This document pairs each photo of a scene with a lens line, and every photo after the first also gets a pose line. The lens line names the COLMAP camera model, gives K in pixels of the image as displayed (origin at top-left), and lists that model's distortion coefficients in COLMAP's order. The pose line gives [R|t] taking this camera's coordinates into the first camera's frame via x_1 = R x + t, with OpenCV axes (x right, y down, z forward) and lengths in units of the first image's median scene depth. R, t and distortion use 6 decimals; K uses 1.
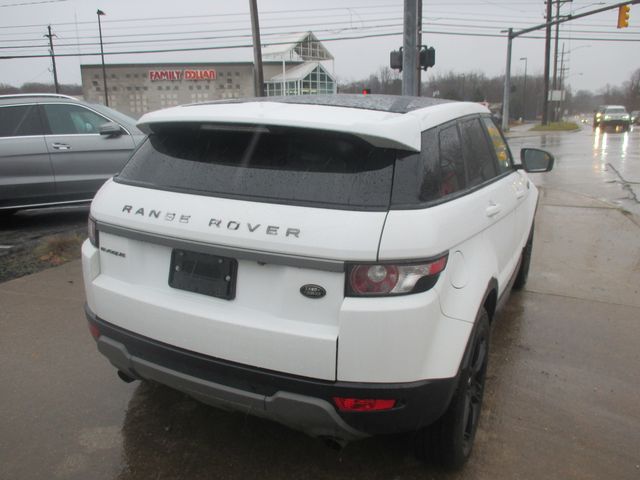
lens RADIAL K [[528.0, 0, 320.0], [0, 528.0, 240.0], [0, 0, 1]] dist [-0.051188, 0.001831]
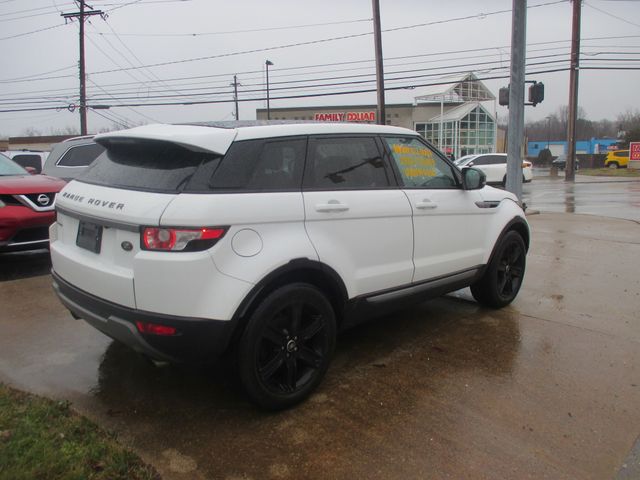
lens RADIAL K [[528.0, 0, 320.0], [0, 528.0, 240.0], [0, 0, 1]] dist [-0.051188, 0.001831]
pose [[0.951500, 0.048817, -0.303750, 0.125298], [-0.071438, 0.995402, -0.063808, 0.017919], [0.299238, 0.082413, 0.950613, -0.031577]]
